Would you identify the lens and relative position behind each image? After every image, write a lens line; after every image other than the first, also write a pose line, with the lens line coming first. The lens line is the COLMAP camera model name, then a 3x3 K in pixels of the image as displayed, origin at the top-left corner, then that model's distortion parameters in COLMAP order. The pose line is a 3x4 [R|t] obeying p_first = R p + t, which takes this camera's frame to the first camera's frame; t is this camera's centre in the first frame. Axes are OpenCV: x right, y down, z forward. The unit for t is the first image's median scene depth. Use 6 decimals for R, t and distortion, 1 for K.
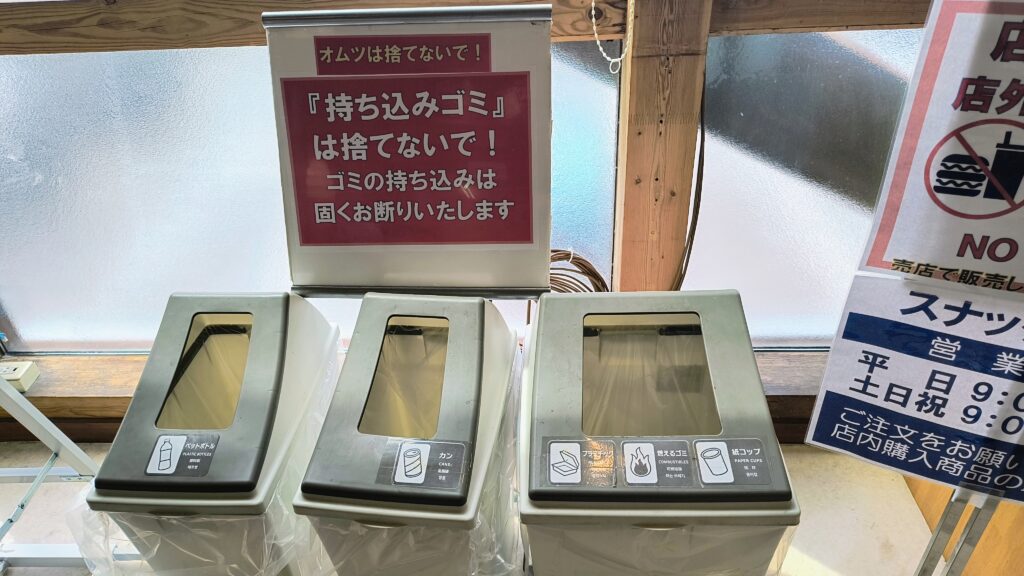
lens RADIAL K [[682.7, 0, 509.5], [0, 682.7, 291.1], [0, 0, 1]] dist [0.008492, -0.021531]
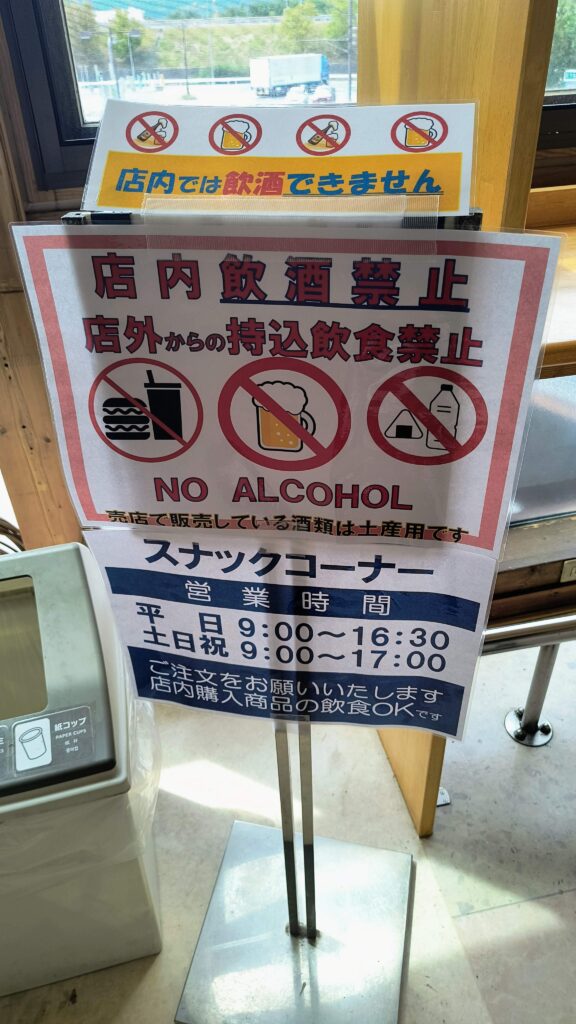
lens RADIAL K [[682.7, 0, 295.9], [0, 682.7, 504.4], [0, 0, 1]] dist [0.008492, -0.021531]
pose [[0.958425, -0.148402, 0.243719, 0.541203], [0.150112, 0.988600, 0.011651, -0.025812], [-0.242670, 0.025419, 0.969776, 0.034283]]
